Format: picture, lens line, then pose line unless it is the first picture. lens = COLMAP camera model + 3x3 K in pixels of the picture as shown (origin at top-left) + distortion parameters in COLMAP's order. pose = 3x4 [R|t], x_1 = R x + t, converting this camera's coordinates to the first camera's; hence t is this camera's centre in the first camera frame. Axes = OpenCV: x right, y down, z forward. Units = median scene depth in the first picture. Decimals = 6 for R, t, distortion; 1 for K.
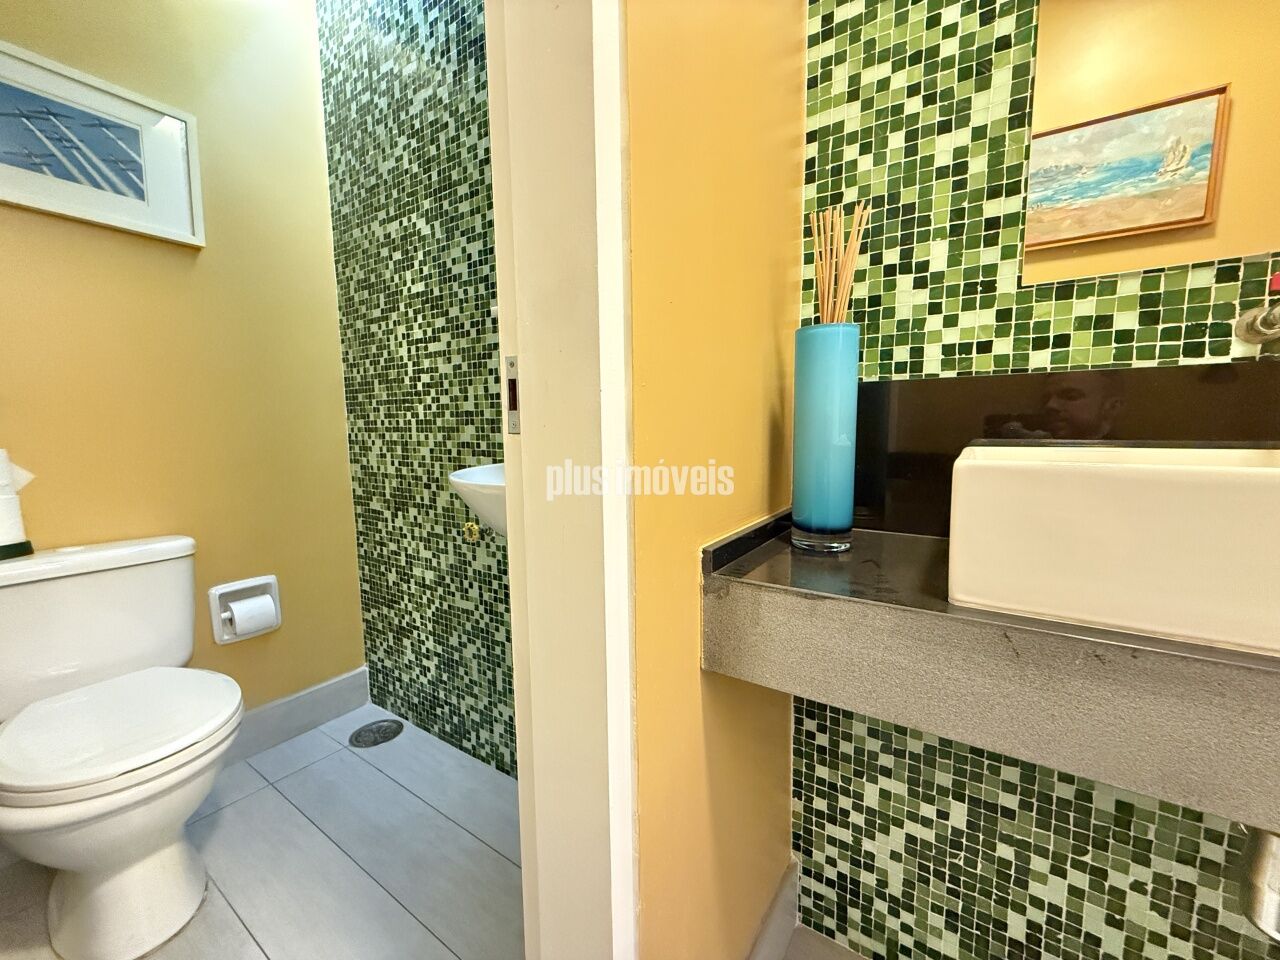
lens RADIAL K [[509.6, 0, 640.5], [0, 509.6, 479.3], [0, 0, 1]] dist [0.000875, -0.000256]
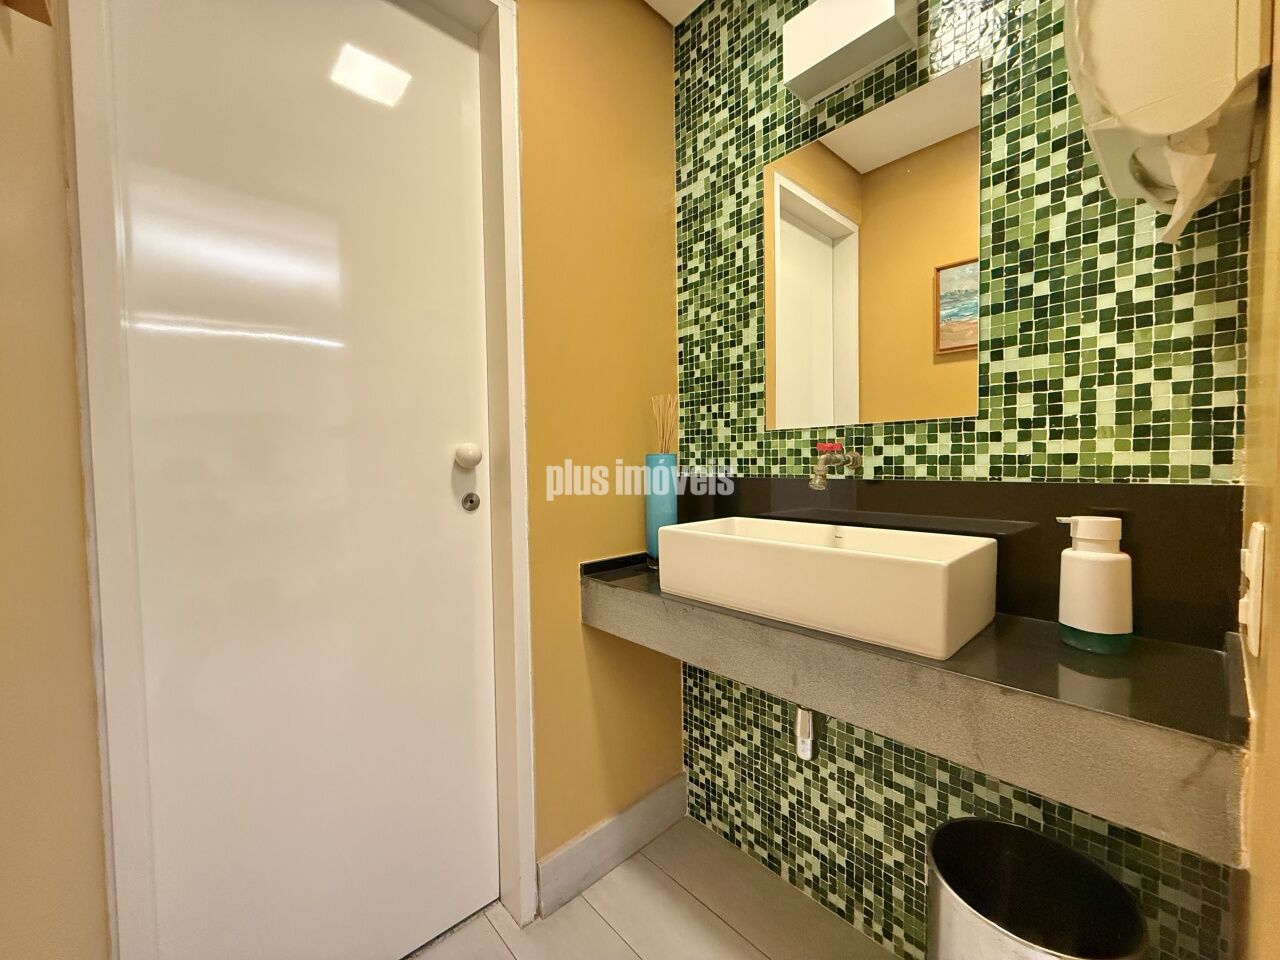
lens RADIAL K [[509.6, 0, 638.8], [0, 509.6, 479.9], [0, 0, 1]] dist [0.000875, -0.000256]
pose [[0.972209, 0.008277, -0.233968, 0.660252], [-0.024949, 0.997347, -0.068389, -0.055927], [0.232781, 0.072326, 0.969836, -0.797092]]
